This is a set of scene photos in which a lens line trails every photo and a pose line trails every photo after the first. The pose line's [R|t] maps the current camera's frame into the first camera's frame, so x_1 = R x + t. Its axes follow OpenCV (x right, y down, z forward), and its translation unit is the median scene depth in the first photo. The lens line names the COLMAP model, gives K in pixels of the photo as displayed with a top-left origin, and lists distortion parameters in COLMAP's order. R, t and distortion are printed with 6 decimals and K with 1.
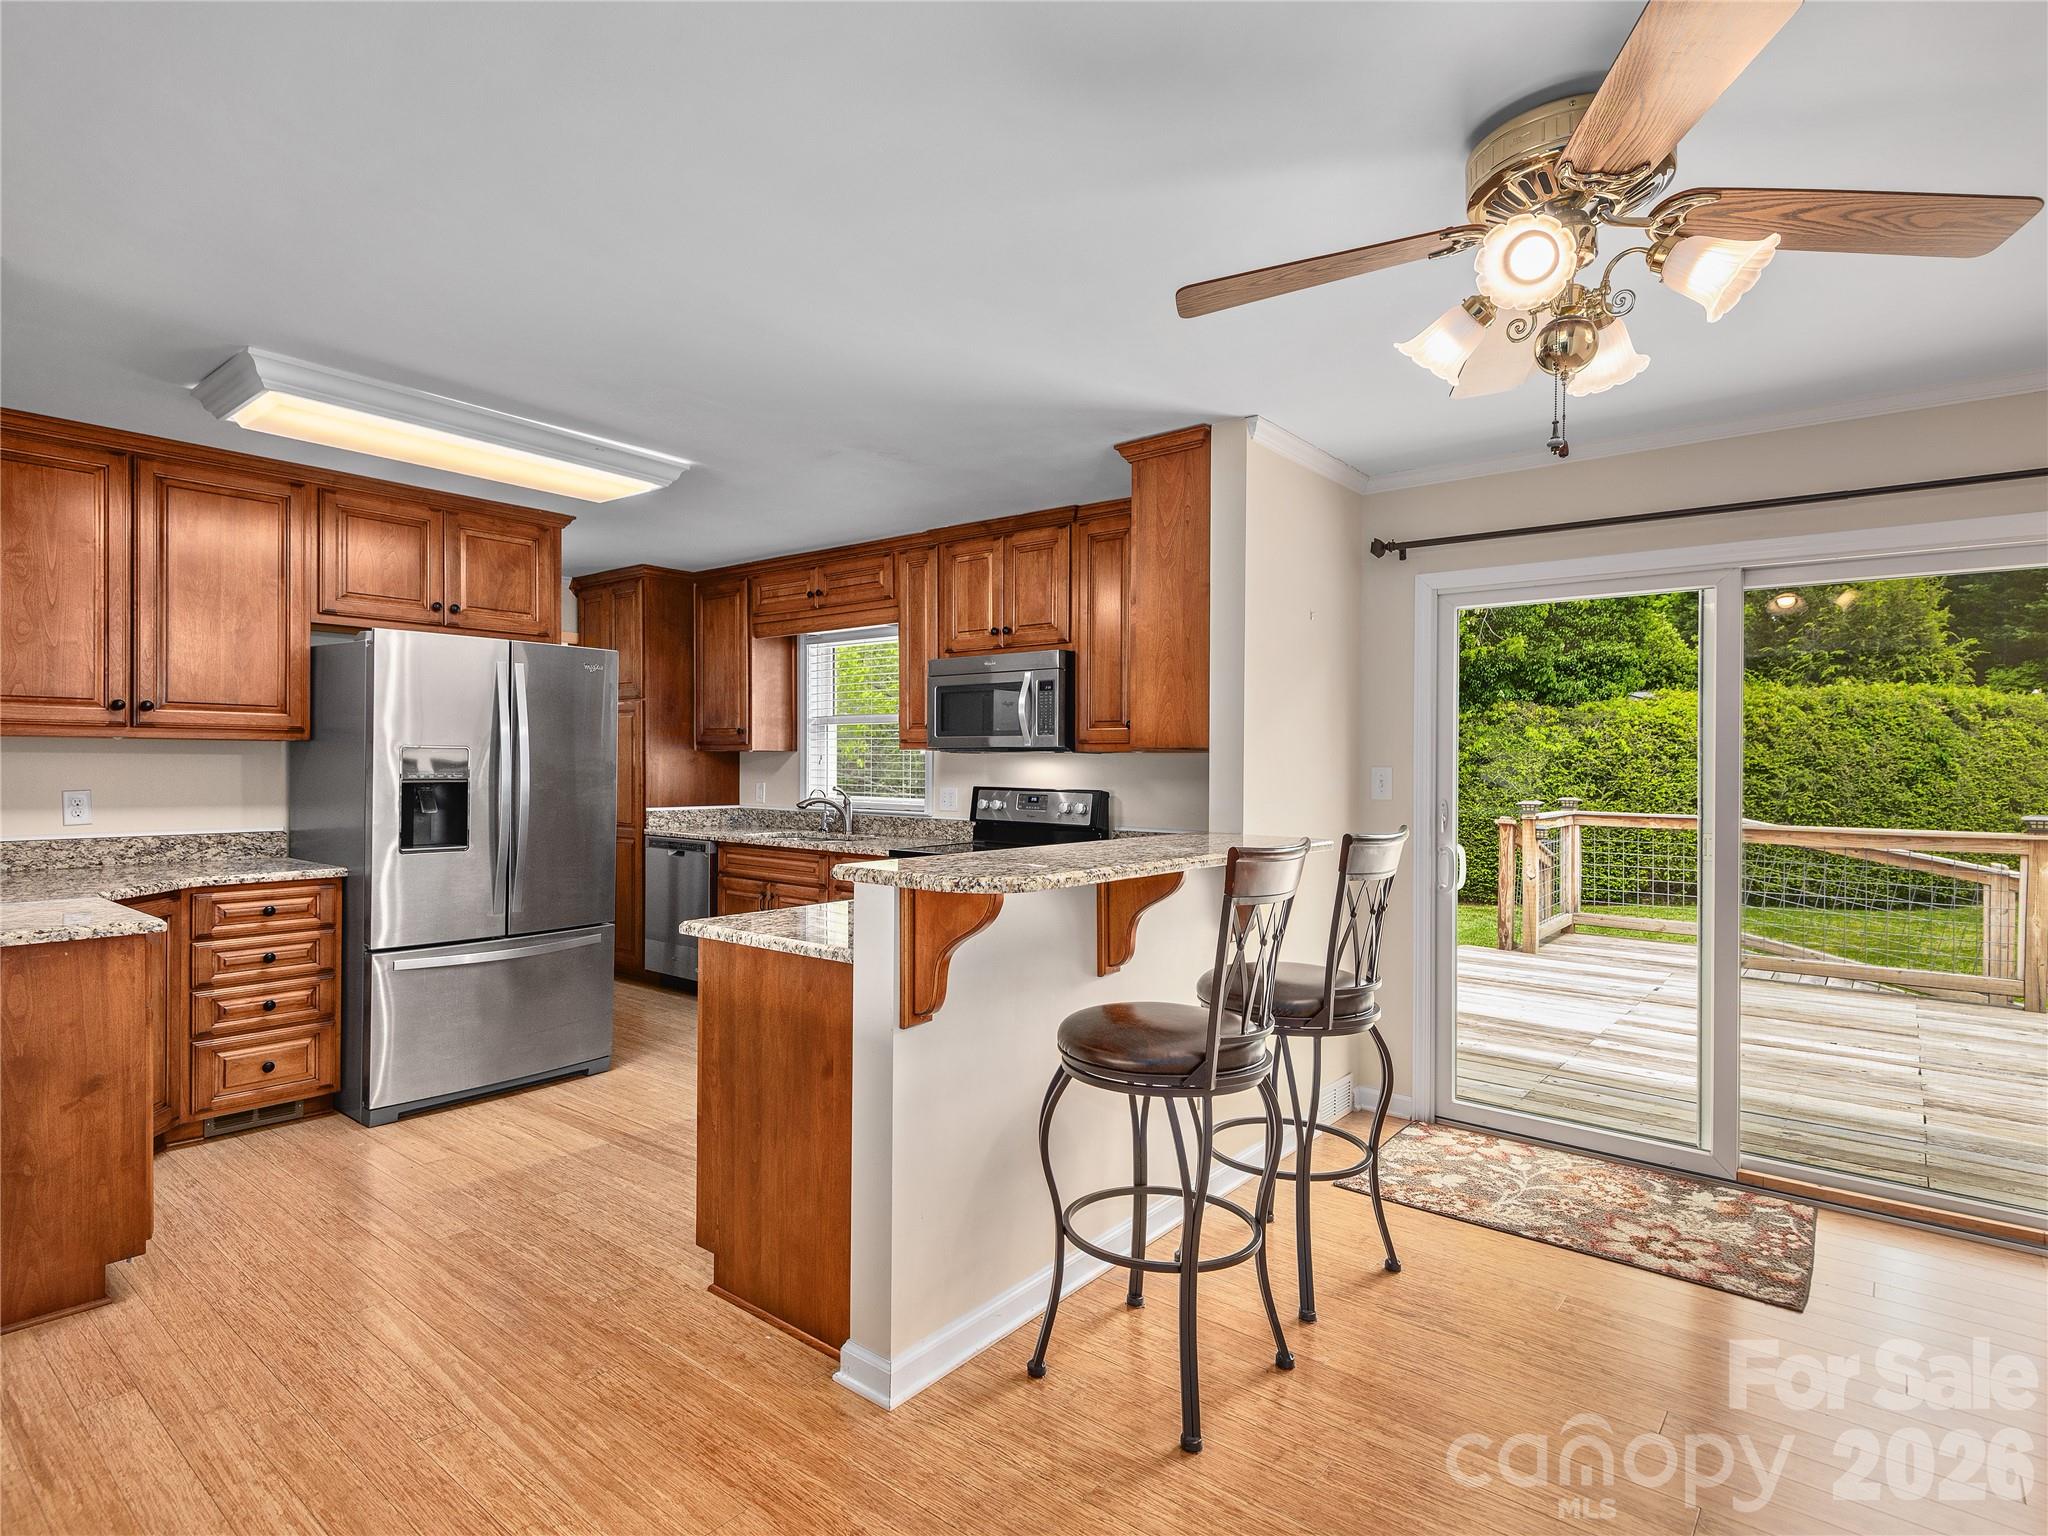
lens RADIAL K [[1079.3, 0, 957.2], [0, 1079.3, 799.0], [0, 0, 1]] dist [0.015453, -0.007778]
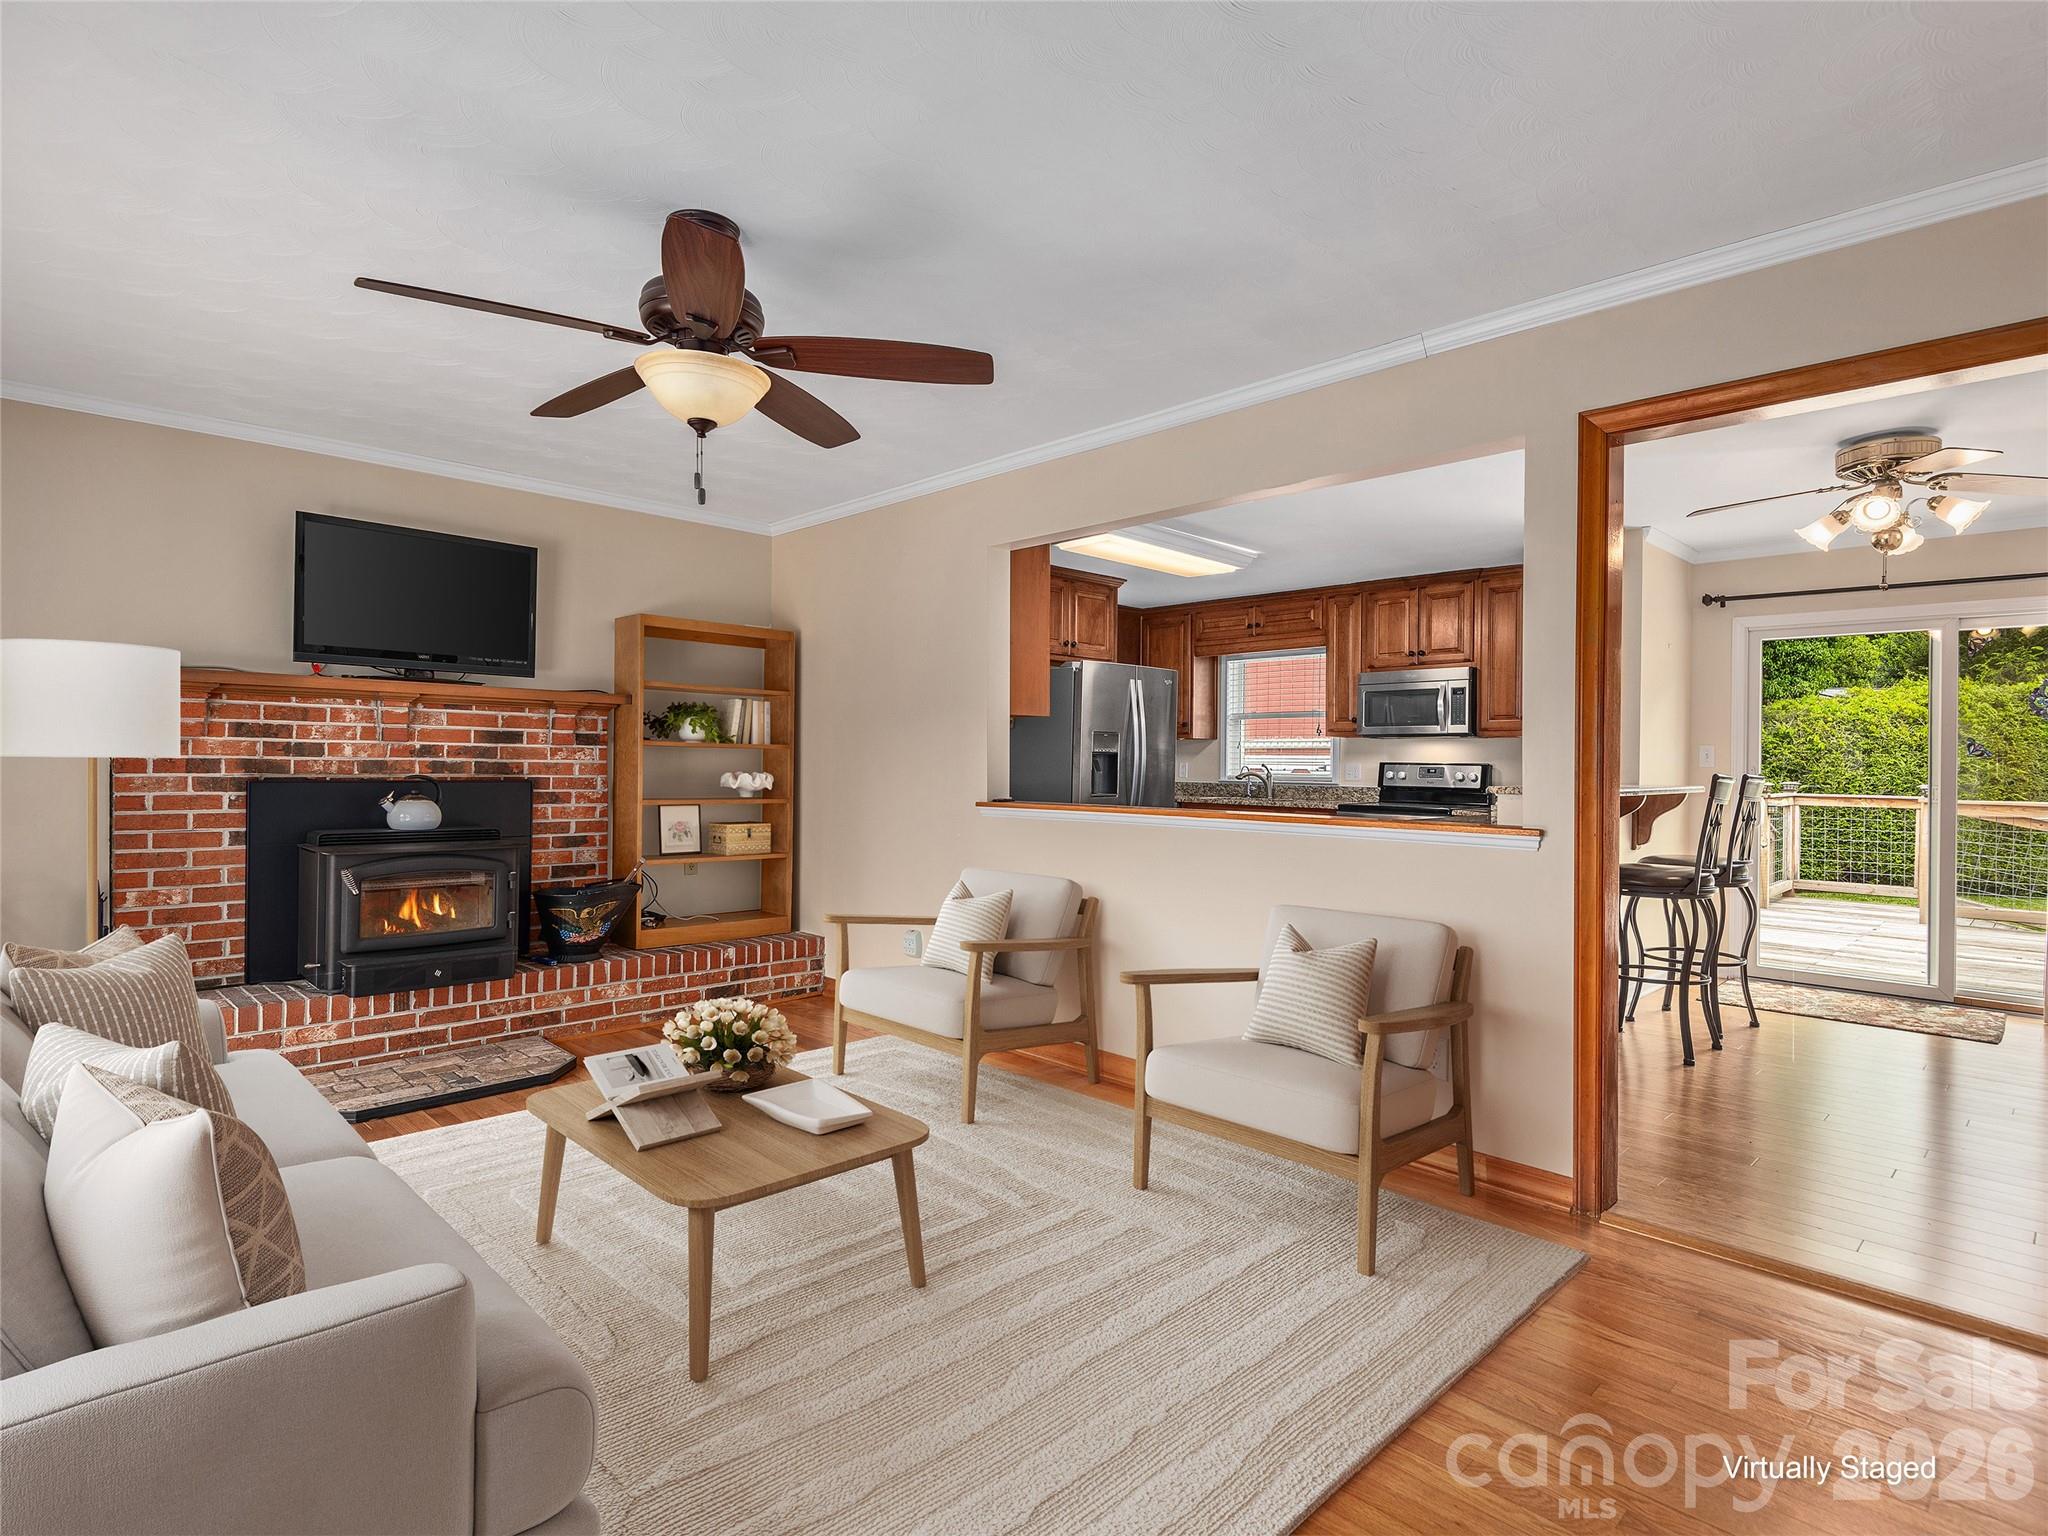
lens RADIAL K [[1079.3, 0, 1028.9], [0, 1079.3, 782.9], [0, 0, 1]] dist [0.015453, -0.007778]
pose [[0.998000, 0.001584, -0.063195, -0.357433], [-0.002499, 0.999893, -0.014405, 0.036814], [0.063166, 0.014534, 0.997897, -0.440161]]
